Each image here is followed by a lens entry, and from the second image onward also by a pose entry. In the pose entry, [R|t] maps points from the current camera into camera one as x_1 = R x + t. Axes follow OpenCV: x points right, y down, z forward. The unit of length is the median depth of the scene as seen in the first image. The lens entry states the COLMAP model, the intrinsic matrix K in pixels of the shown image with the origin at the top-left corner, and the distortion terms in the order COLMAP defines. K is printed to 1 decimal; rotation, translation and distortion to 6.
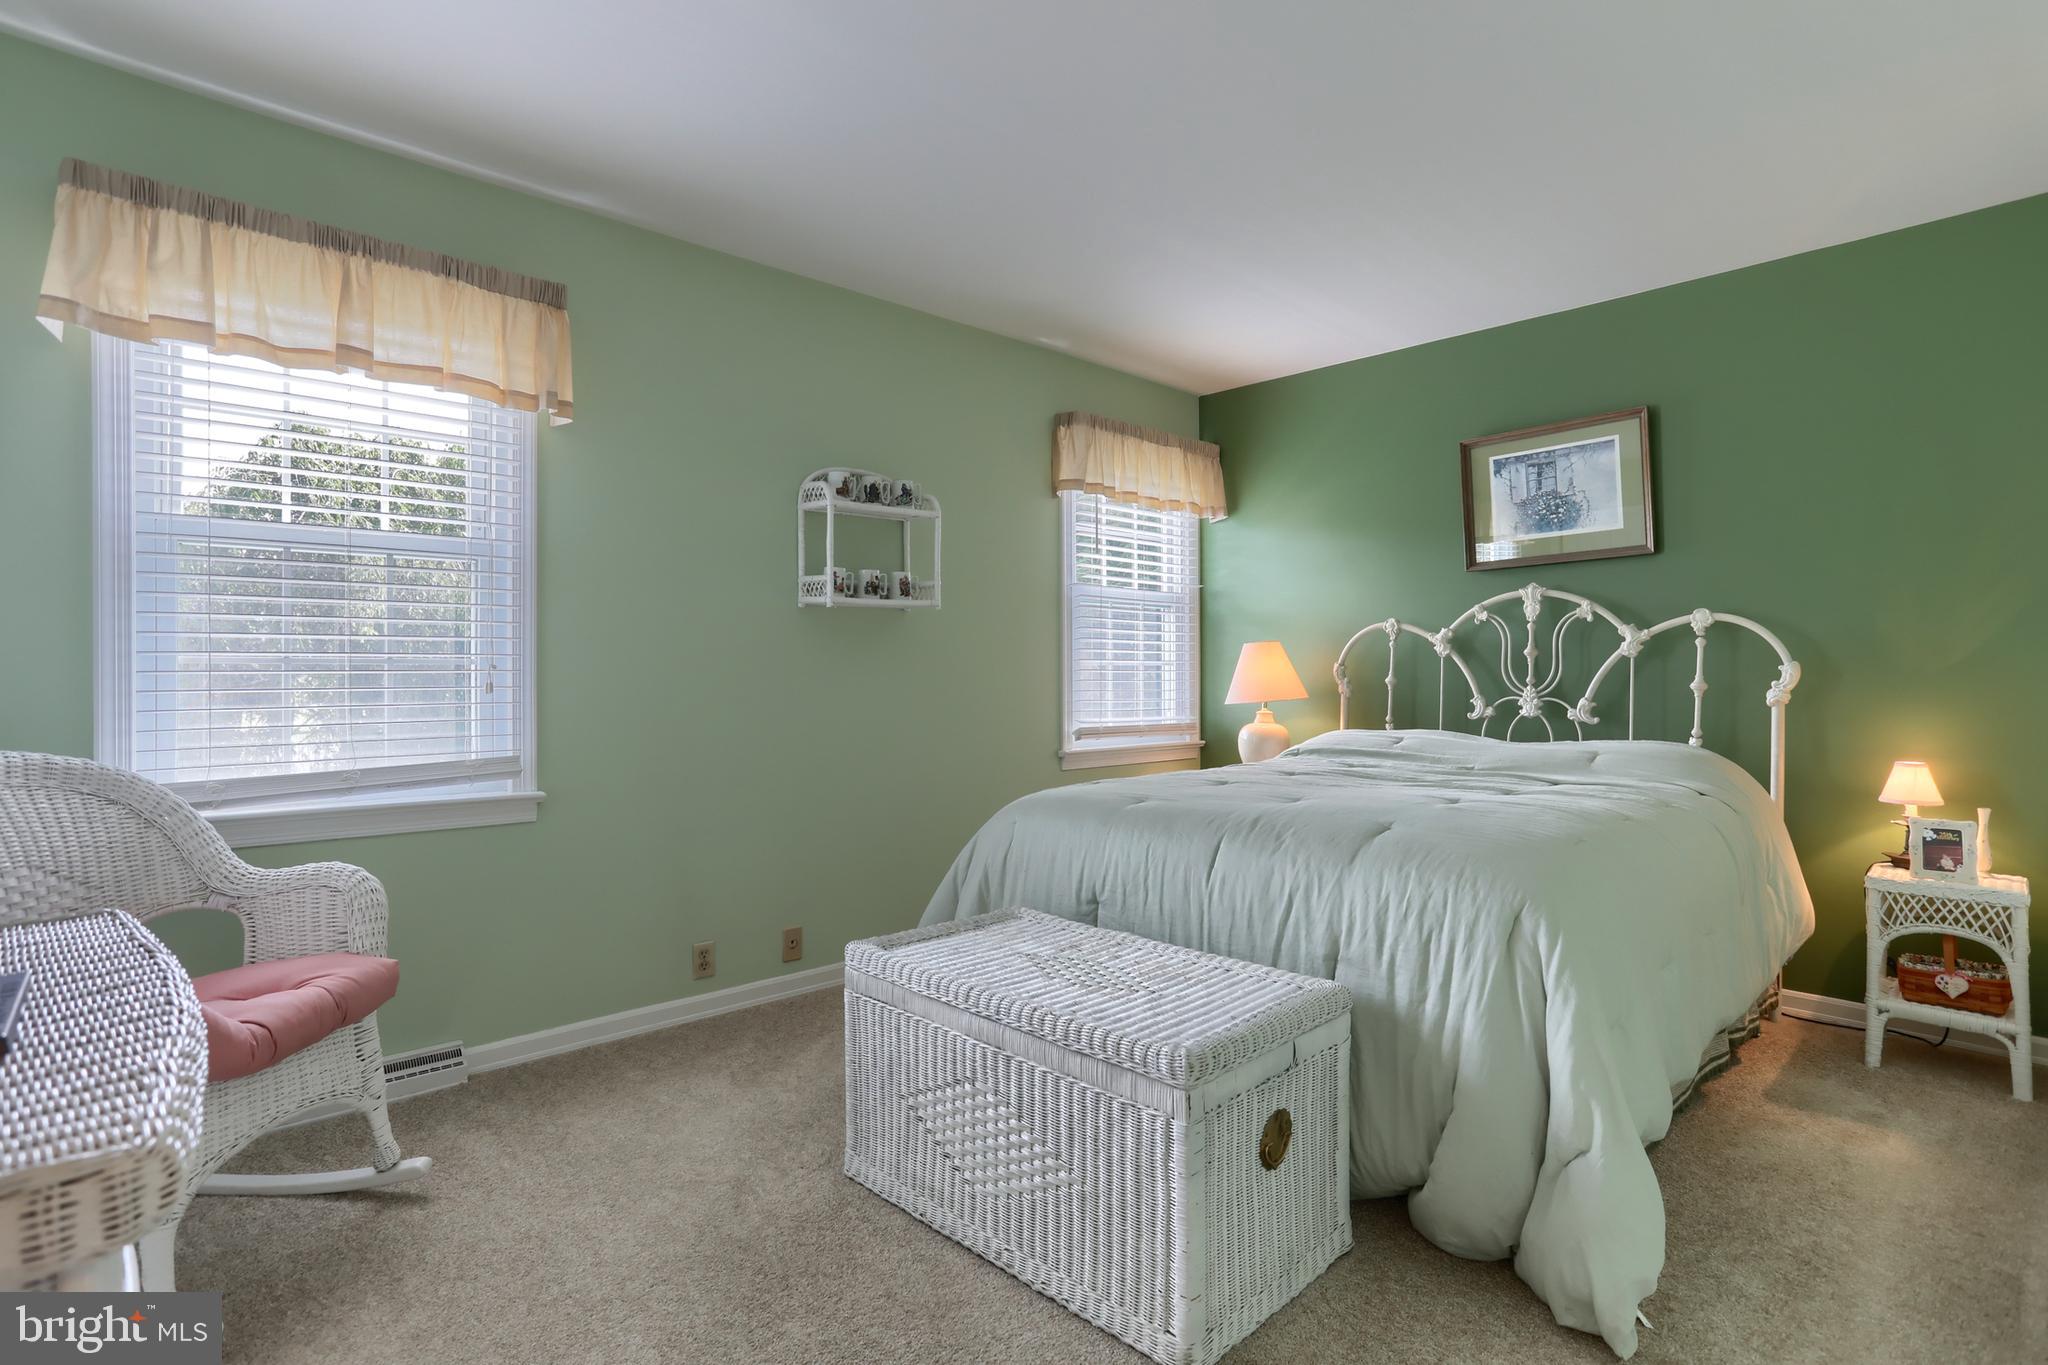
lens RADIAL K [[1040.0, 0, 1031.1], [0, 1040.0, 682.1], [0, 0, 1]] dist [-0.062250, 0.040172]
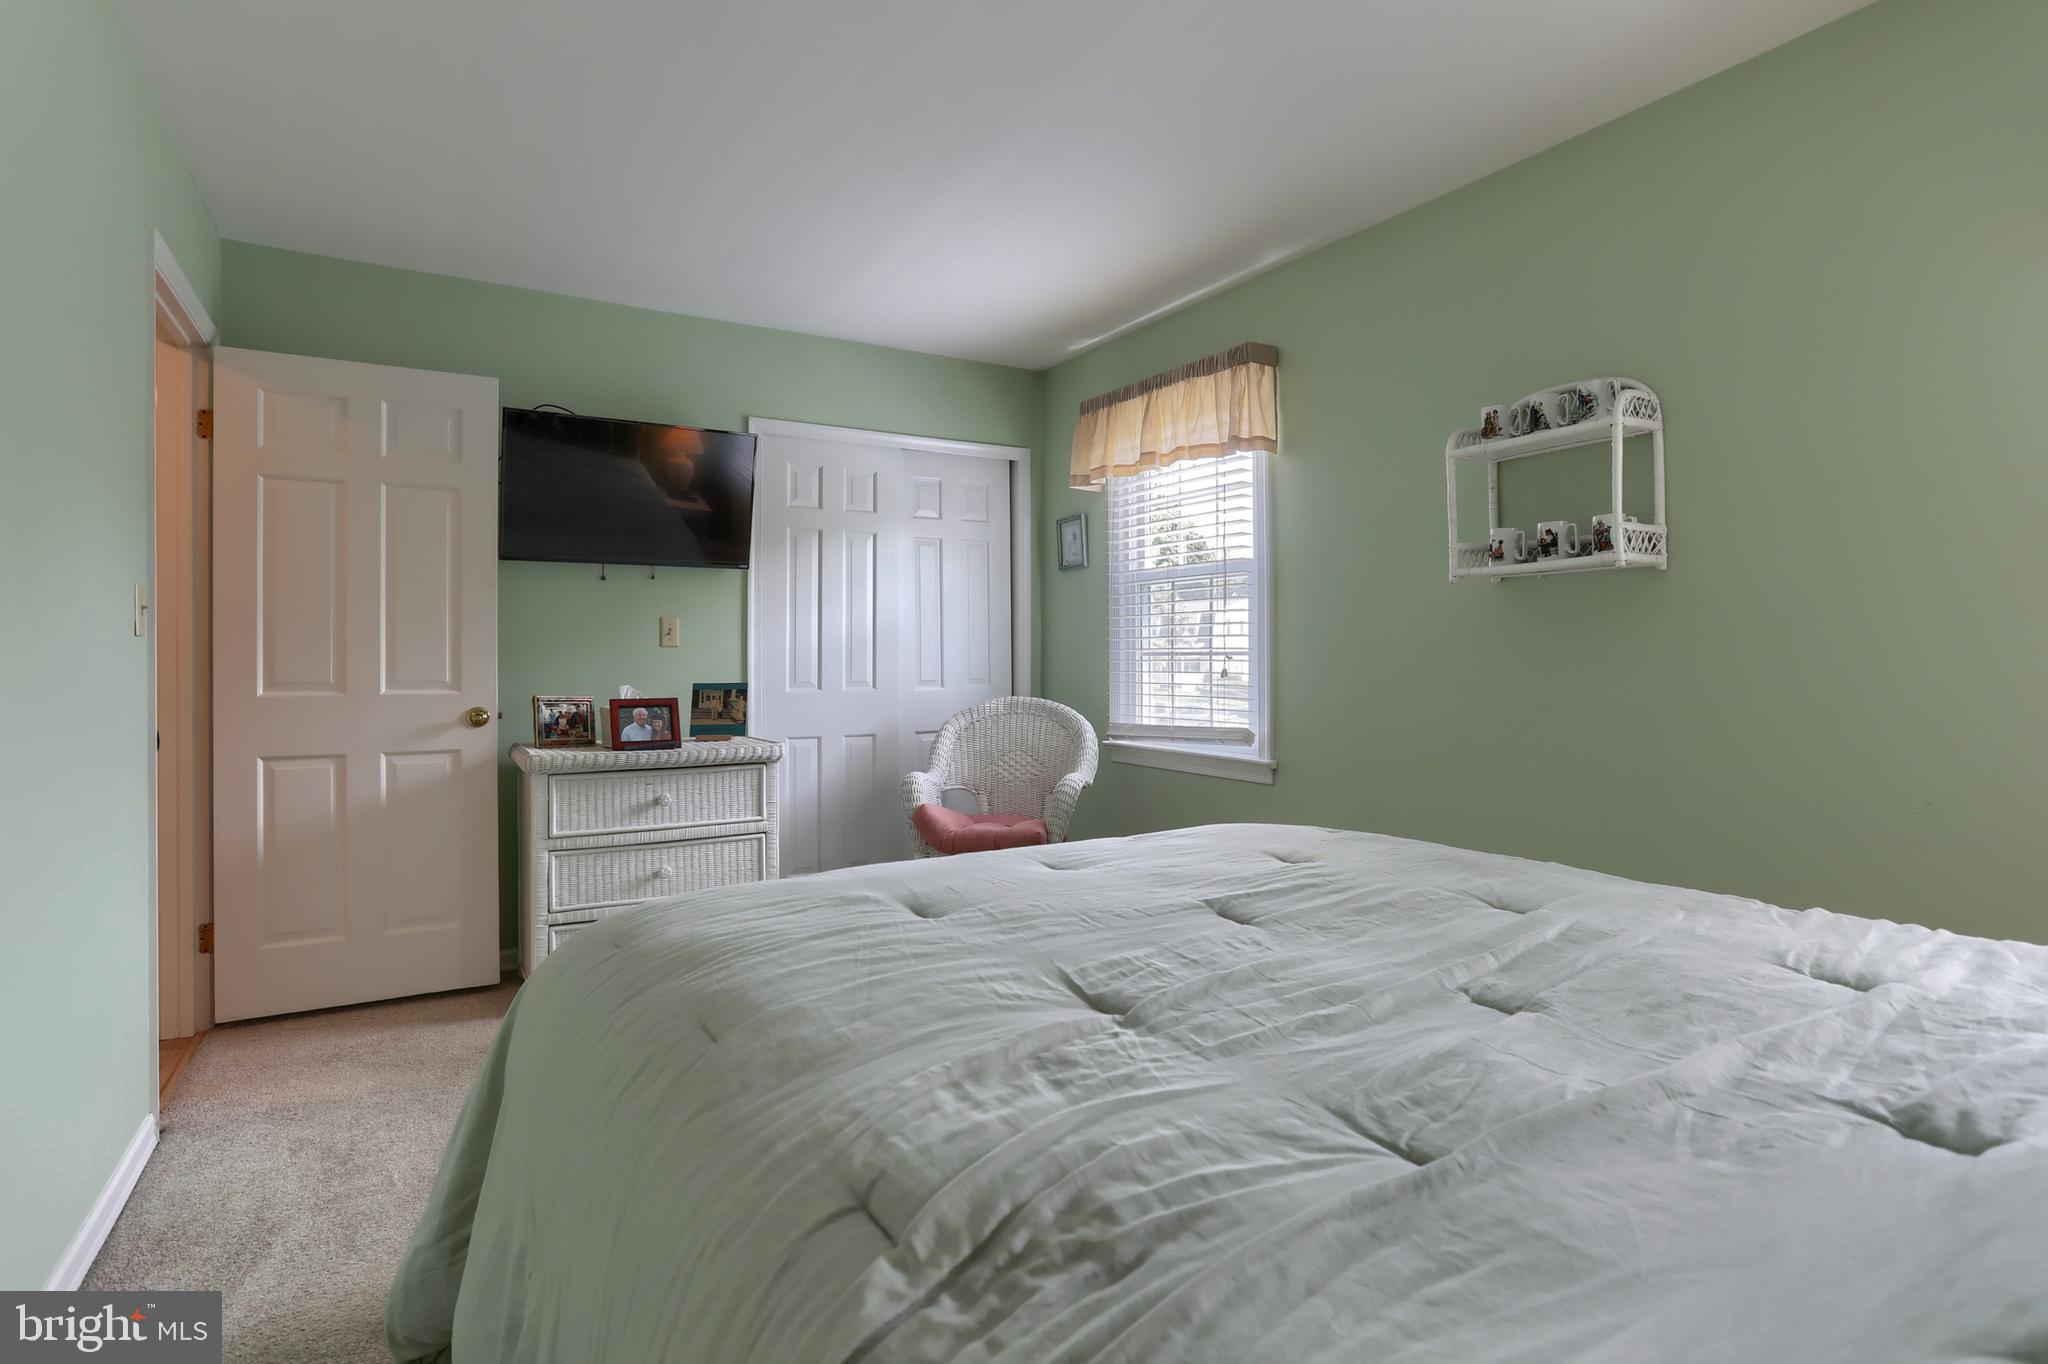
lens RADIAL K [[1027.1, 0, 1031.7], [0, 1027.1, 656.0], [0, 0, 1]] dist [-0.062666, 0.039034]
pose [[-0.217573, -0.000398, -0.976044, 0.783137], [-0.005806, 0.999983, 0.000887, -0.016027], [0.976027, 0.005859, -0.217571, 1.018015]]
